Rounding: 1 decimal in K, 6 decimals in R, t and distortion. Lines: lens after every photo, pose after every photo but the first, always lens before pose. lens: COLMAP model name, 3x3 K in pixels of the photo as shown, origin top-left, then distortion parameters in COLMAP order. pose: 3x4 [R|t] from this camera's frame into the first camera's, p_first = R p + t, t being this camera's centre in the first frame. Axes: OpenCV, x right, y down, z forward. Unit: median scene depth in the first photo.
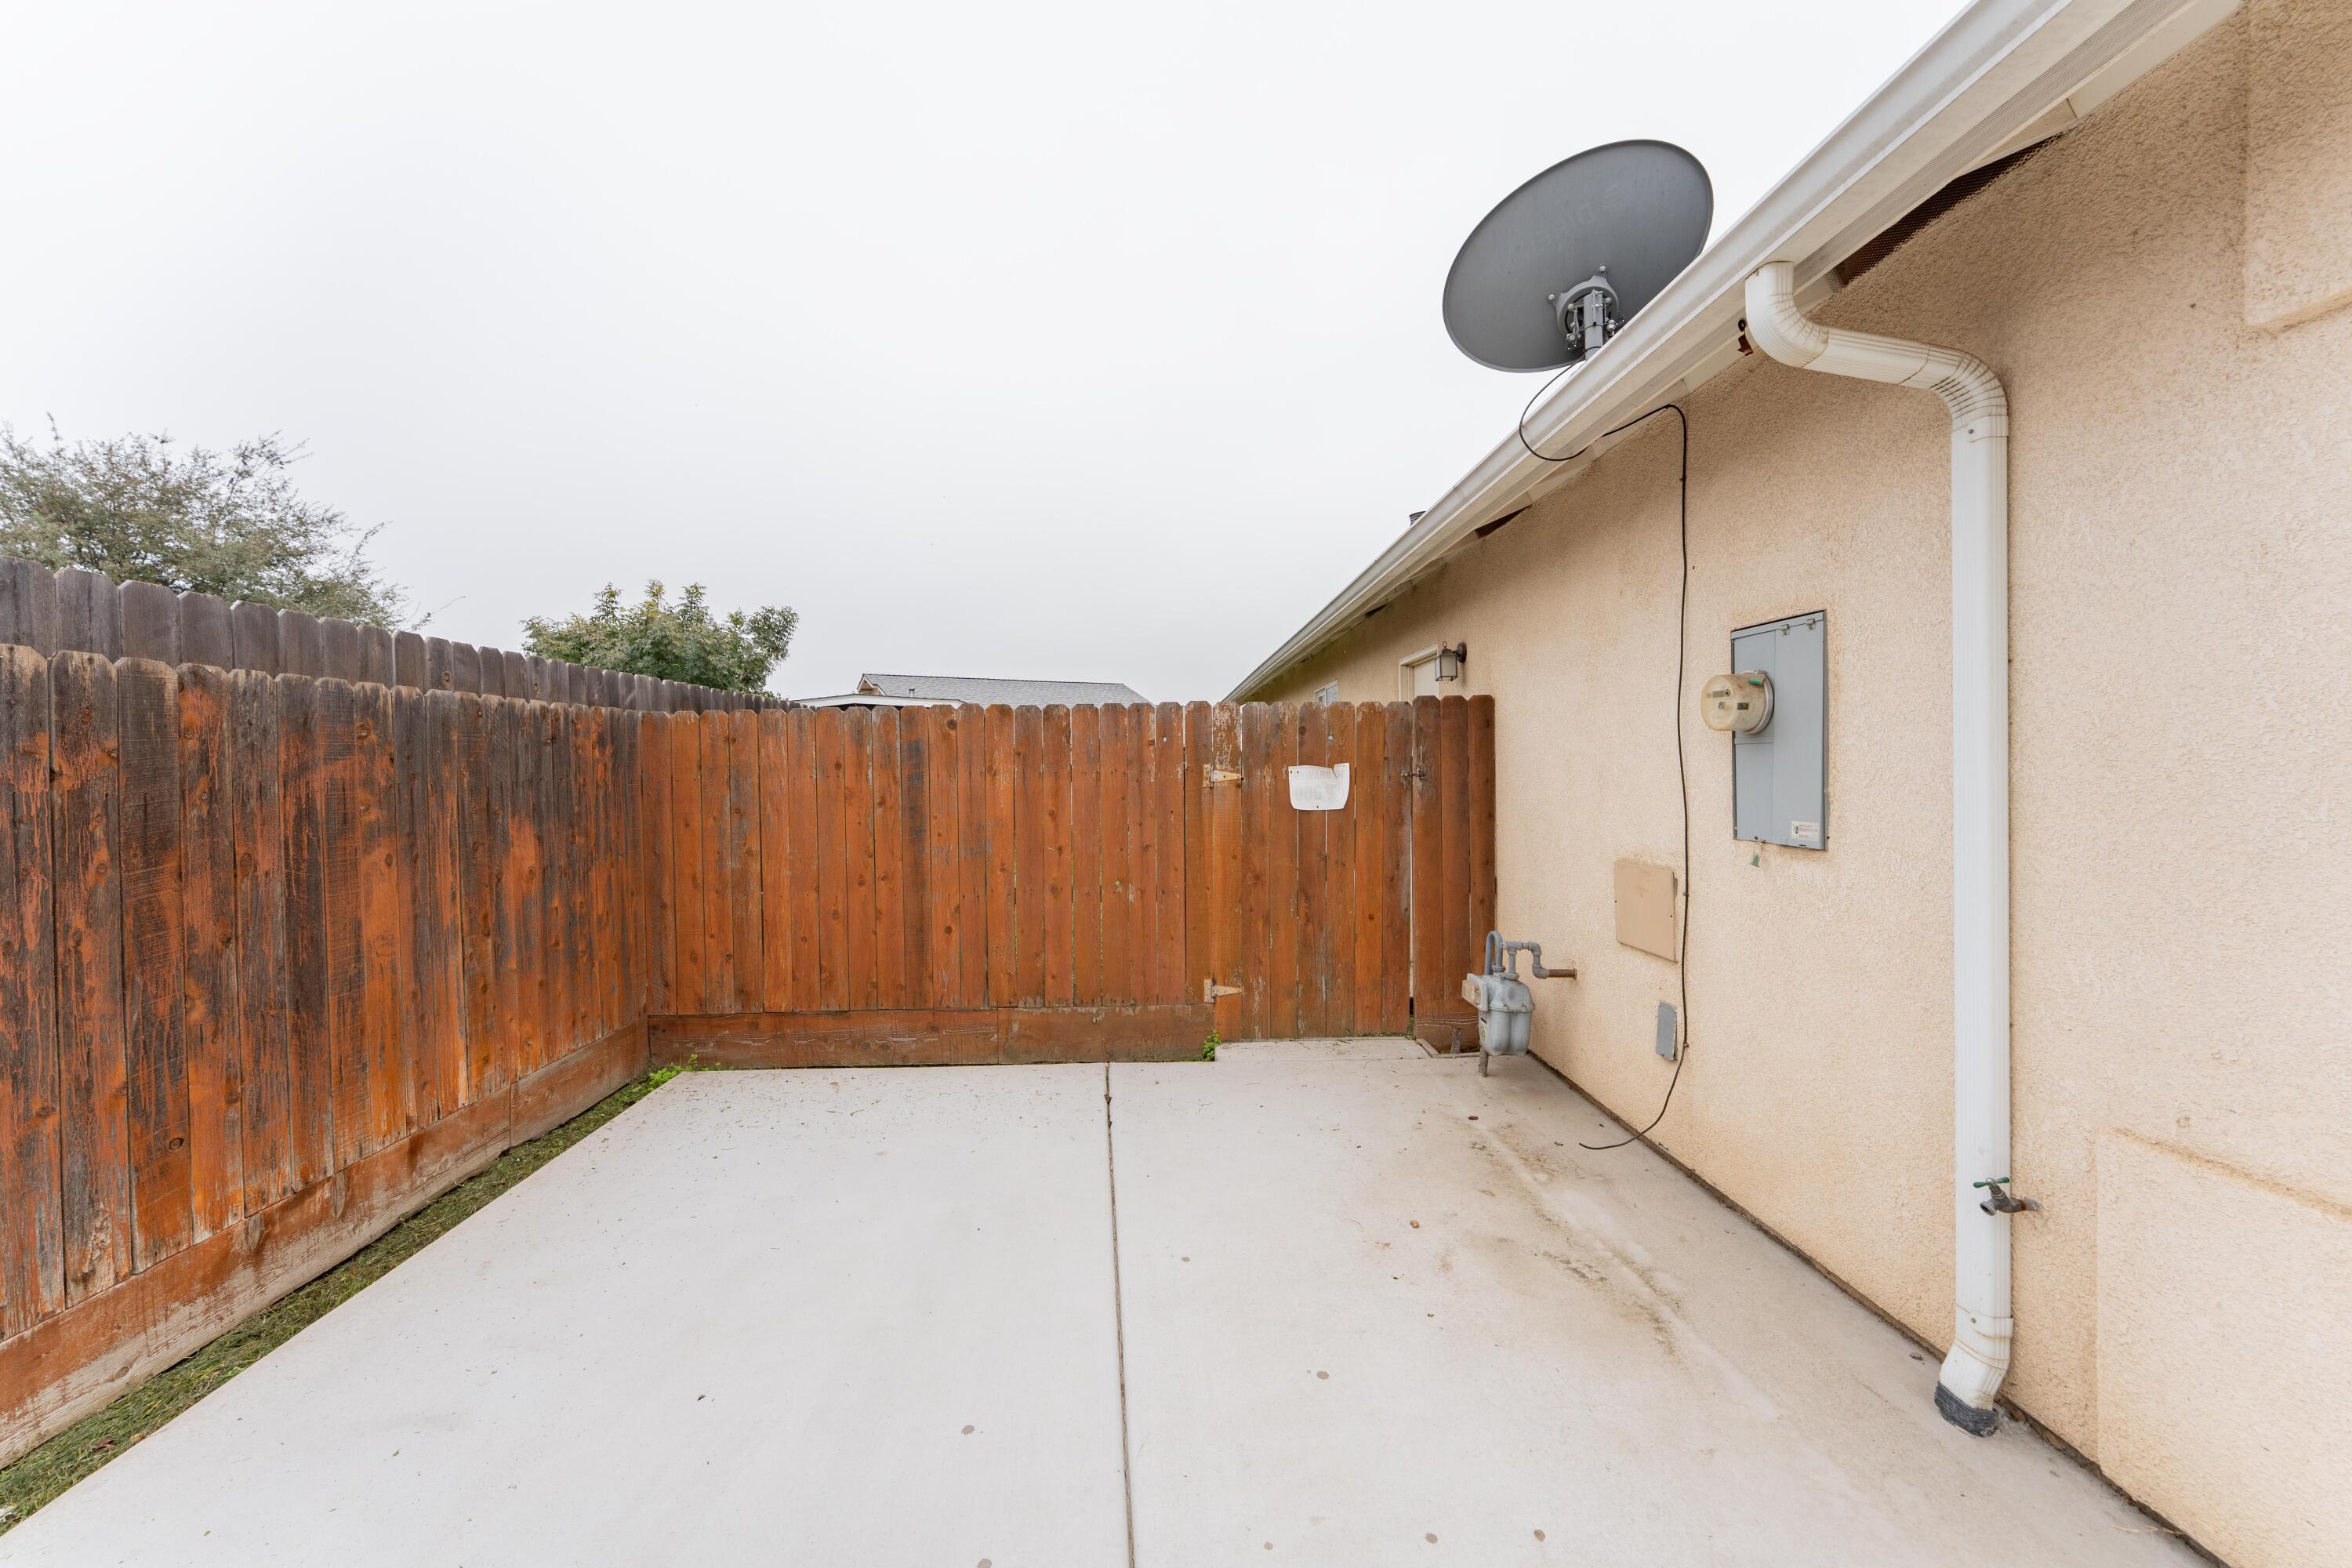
lens RADIAL K [[932.3, 0, 1176.0], [0, 932.3, 784.0], [0, 0, 1]] dist [0.001292, -0.000040]
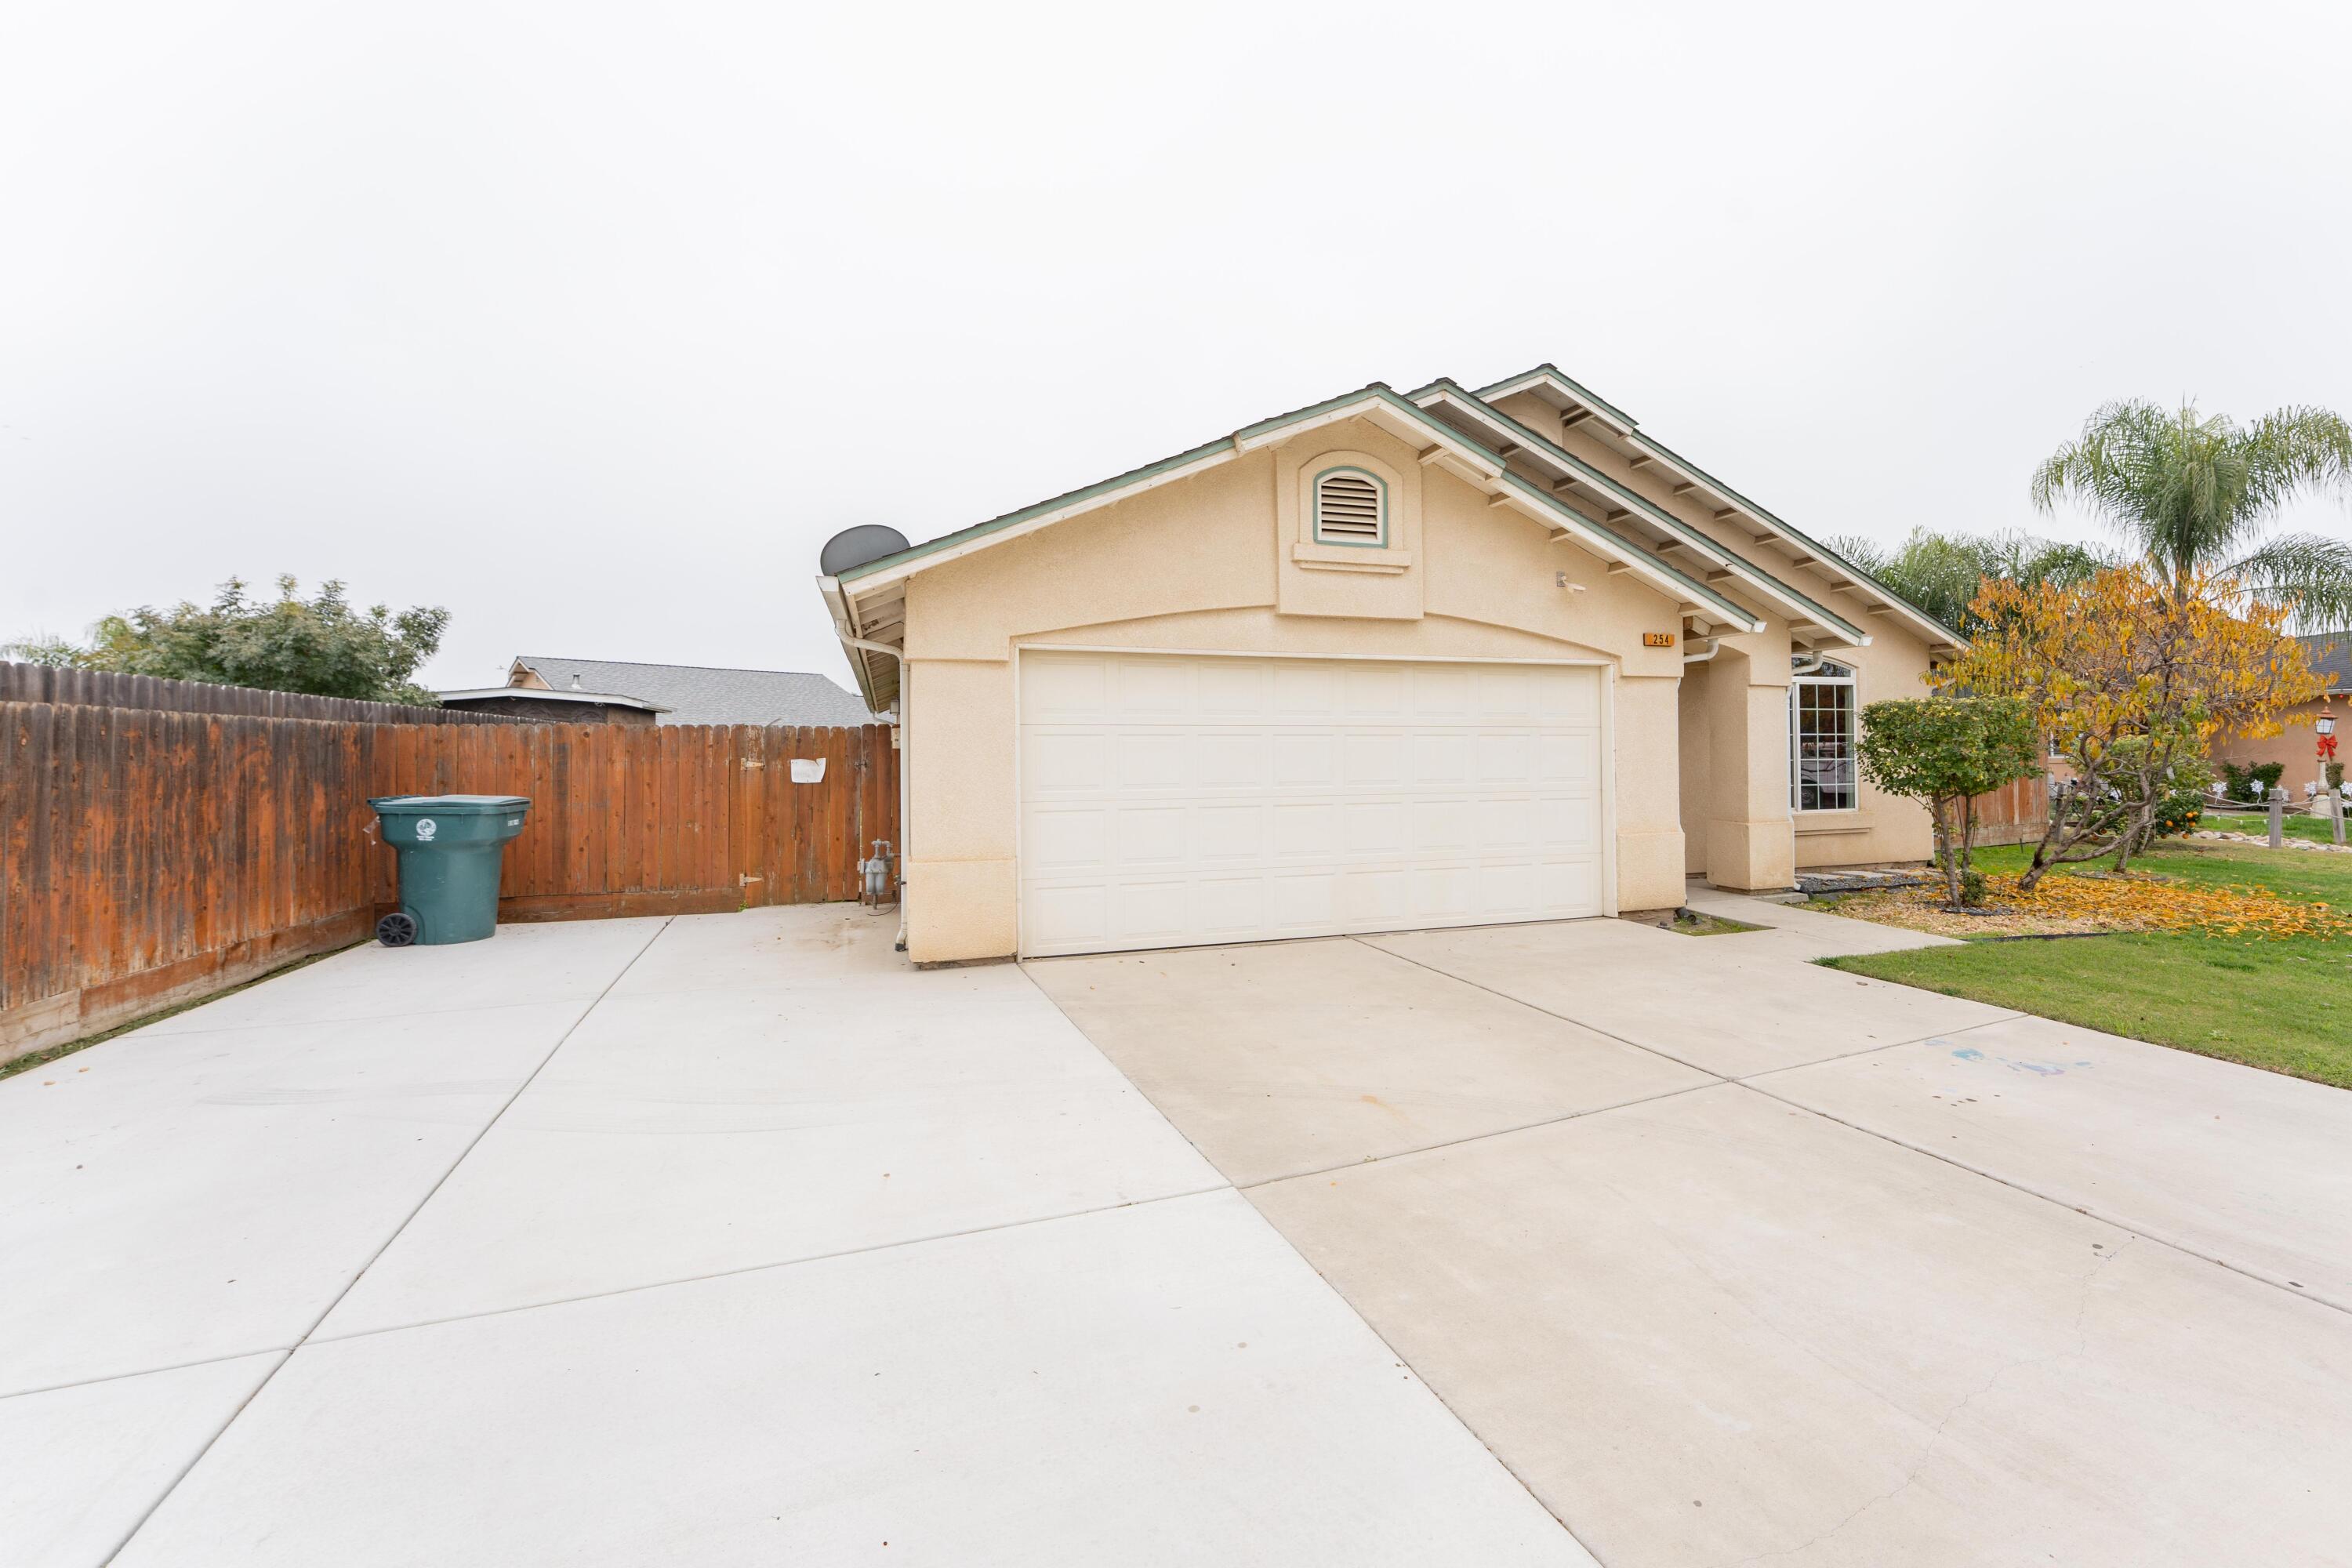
lens RADIAL K [[973.7, 0, 1223.5], [0, 973.7, 749.7], [0, 0, 1]] dist [0.000626, -0.000040]
pose [[0.952785, 0.012693, 0.303380, 0.358898], [-0.003947, 0.999559, -0.029424, 0.015526], [-0.303619, 0.026838, 0.952415, -1.154849]]
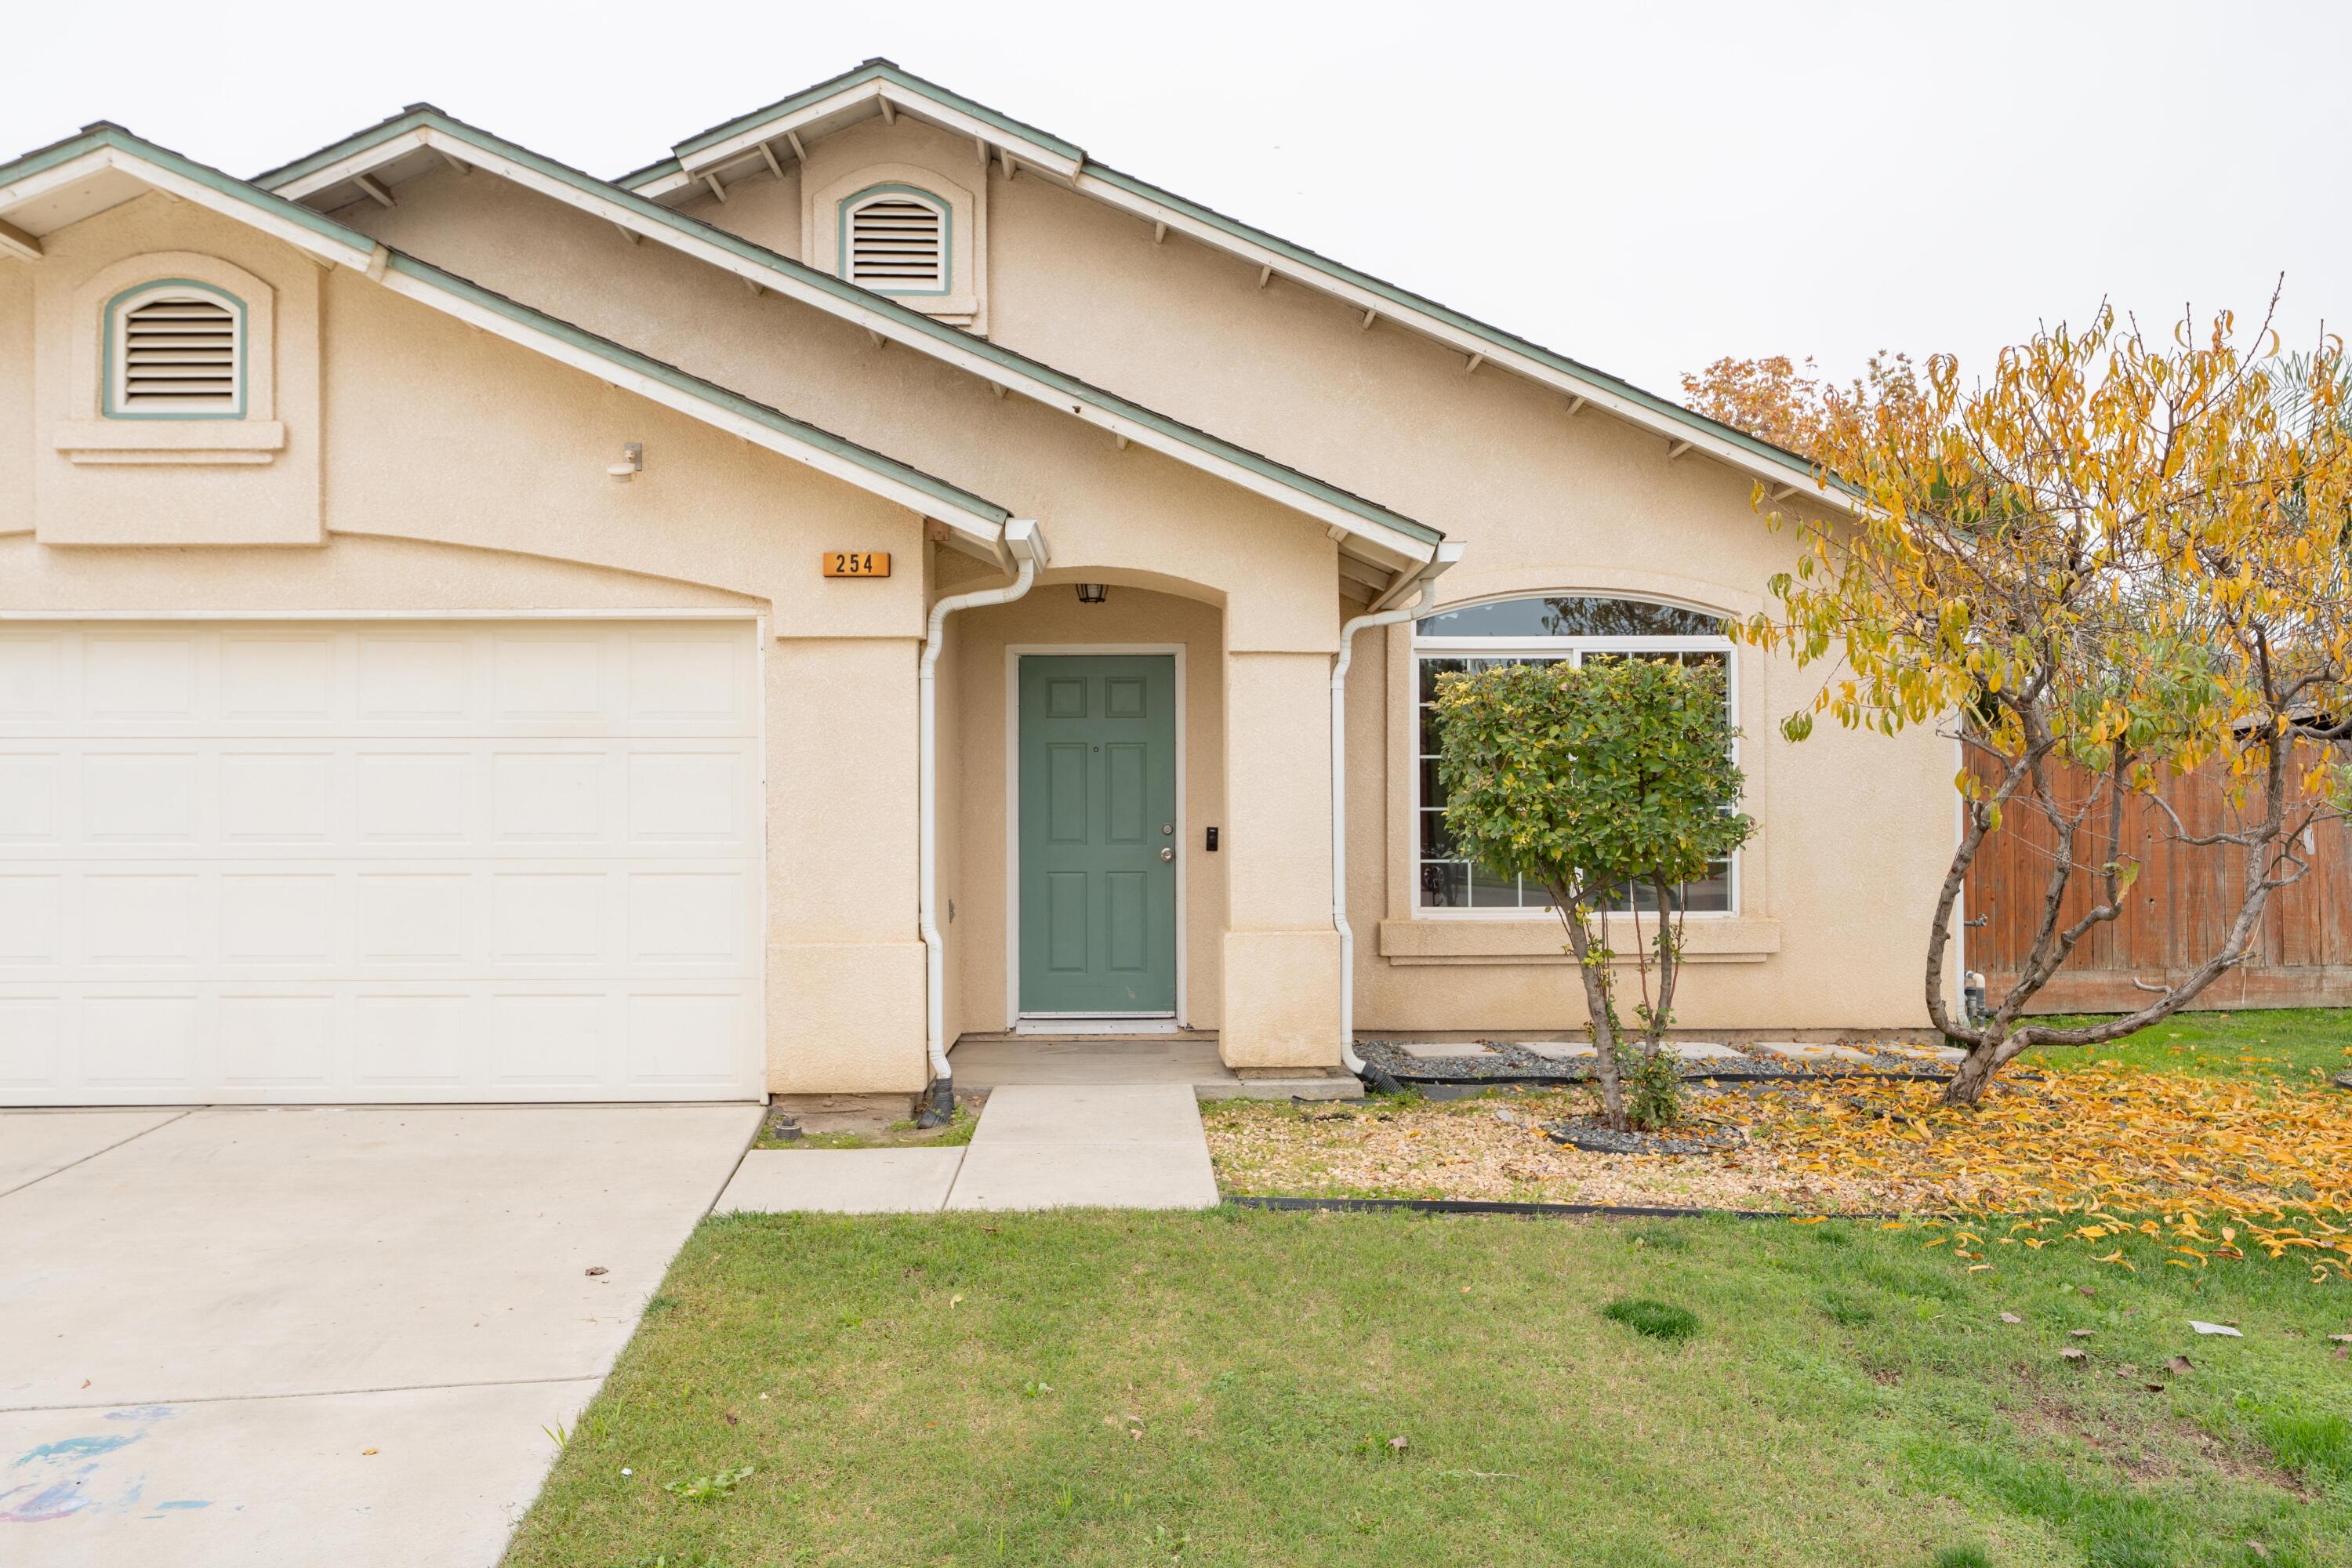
lens RADIAL K [[1560.5, 0, 1112.3], [0, 1560.5, 791.0], [0, 0, 1]] dist [0.000779, 0.000519]
pose [[0.999802, 0.013223, 0.014900, 1.793567], [-0.012684, 0.999283, -0.035678, 0.017953], [-0.015361, 0.035482, 0.999252, -1.151200]]
